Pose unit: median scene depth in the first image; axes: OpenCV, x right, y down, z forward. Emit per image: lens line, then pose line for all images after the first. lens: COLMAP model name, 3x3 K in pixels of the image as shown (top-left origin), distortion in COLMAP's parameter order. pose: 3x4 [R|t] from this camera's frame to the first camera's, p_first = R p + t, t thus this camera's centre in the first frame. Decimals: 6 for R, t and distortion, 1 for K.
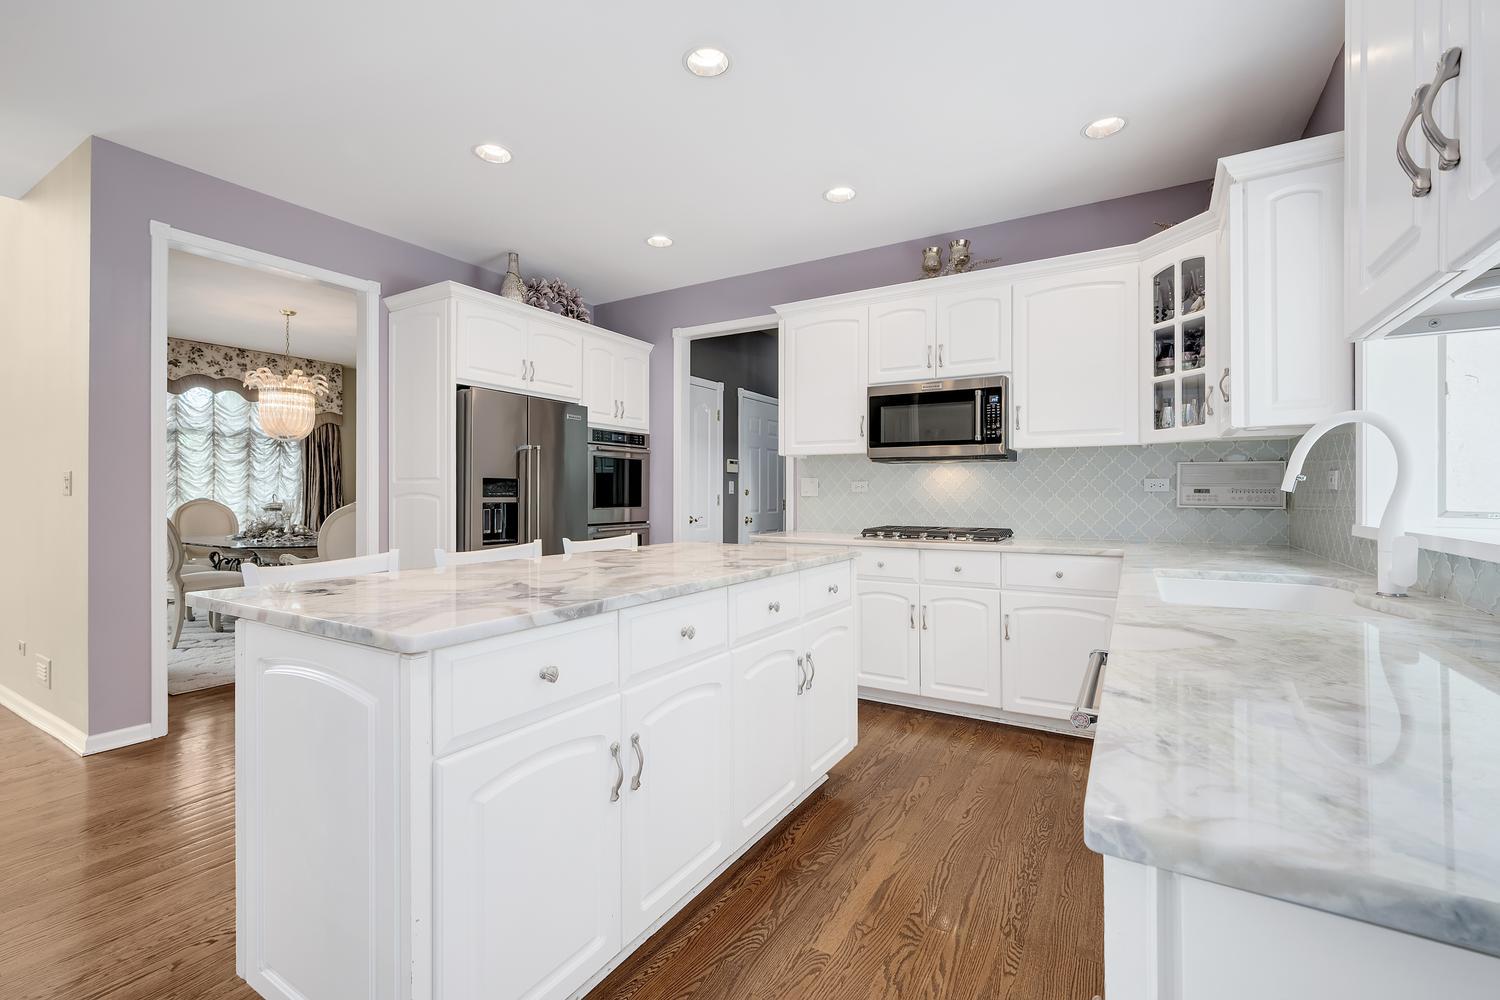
lens RADIAL K [[661.3, 0, 764.3], [0, 661.3, 497.2], [0, 0, 1]] dist [-0.006446, 0.000029]
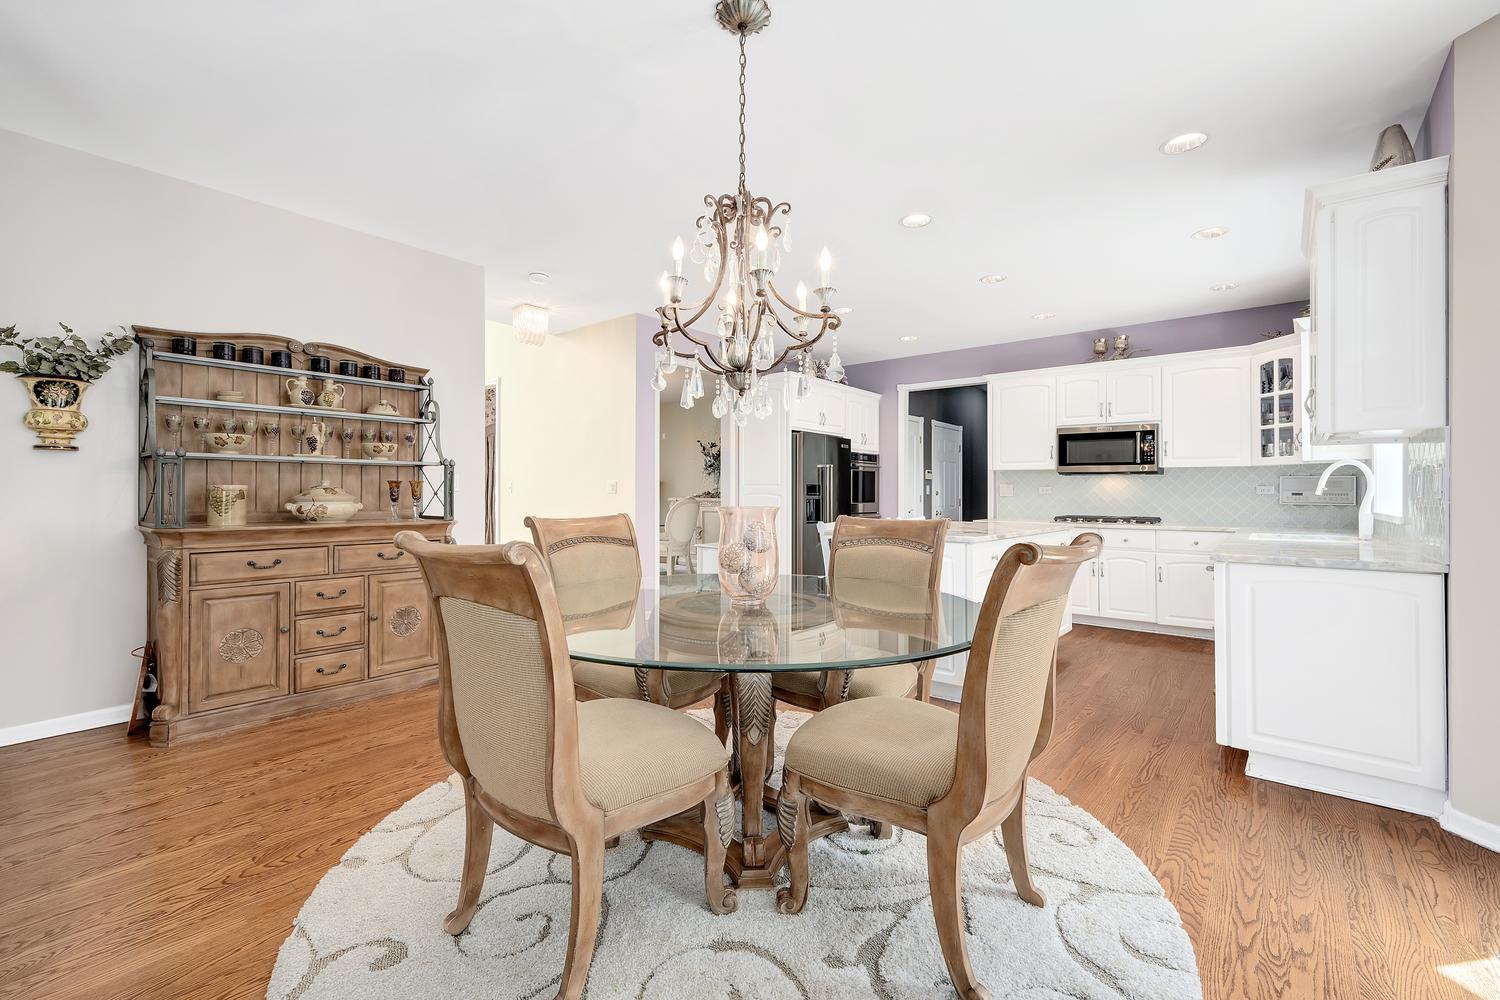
lens RADIAL K [[609.7, 0, 742.2], [0, 609.7, 490.2], [0, 0, 1]] dist [-0.000943, -0.000137]
pose [[0.989858, 0.001758, -0.142053, -0.432770], [-0.003006, 0.999959, -0.008577, -0.001534], [0.142032, 0.008917, 0.989822, -0.630941]]
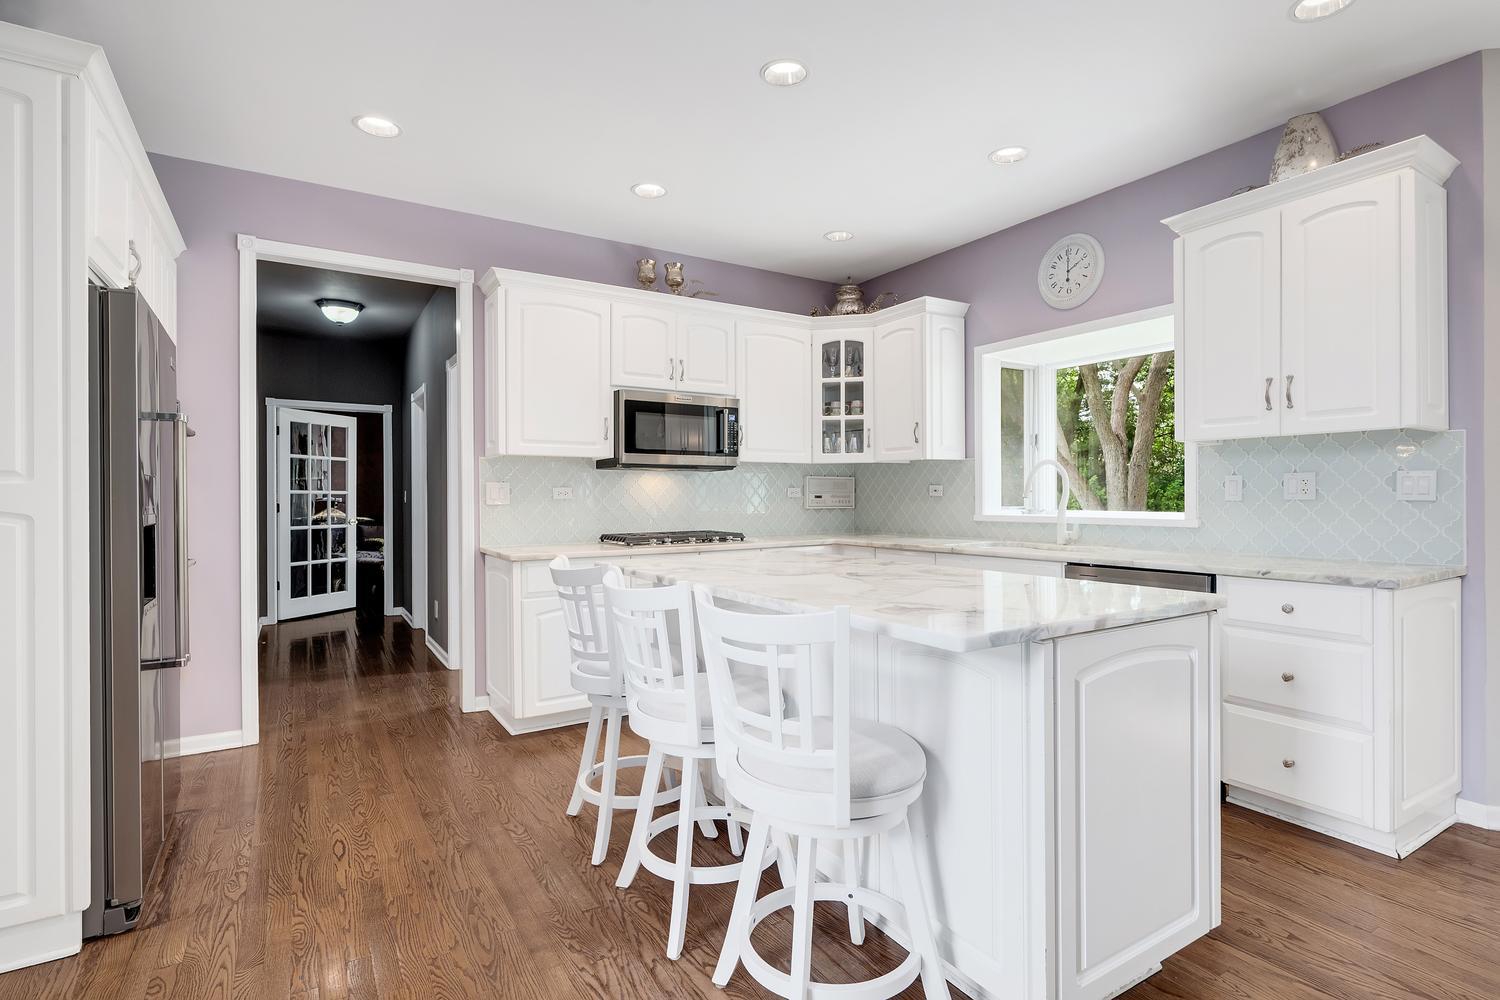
lens RADIAL K [[748.9, 0, 758.2], [0, 748.9, 499.2], [0, 0, 1]] dist [-0.002397, -0.001827]
pose [[0.434342, -0.007416, 0.900717, -0.800785], [0.009177, 0.999951, 0.003808, -0.010539], [-0.900701, 0.006612, 0.434389, 0.384733]]
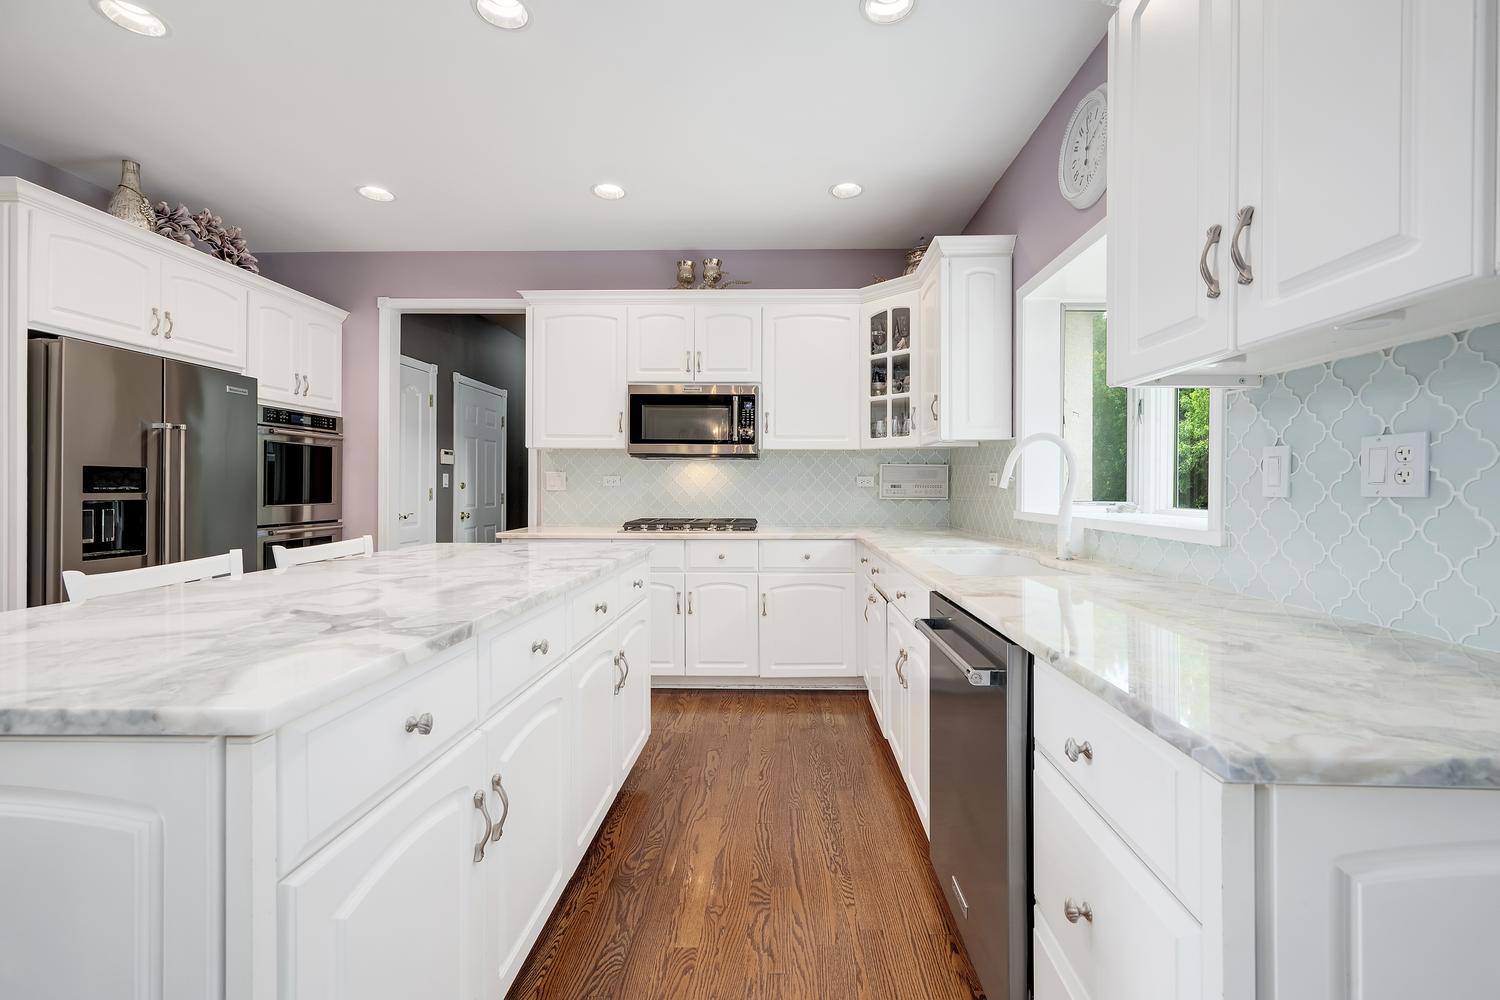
lens RADIAL K [[609.7, 0, 756.5], [0, 609.7, 490.2], [0, 0, 1]] dist [-0.000943, -0.000137]
pose [[0.864638, -0.002788, 0.502387, -0.166429], [0.001296, 0.999994, 0.003319, -0.005496], [-0.502393, -0.002219, 0.864637, 0.085869]]
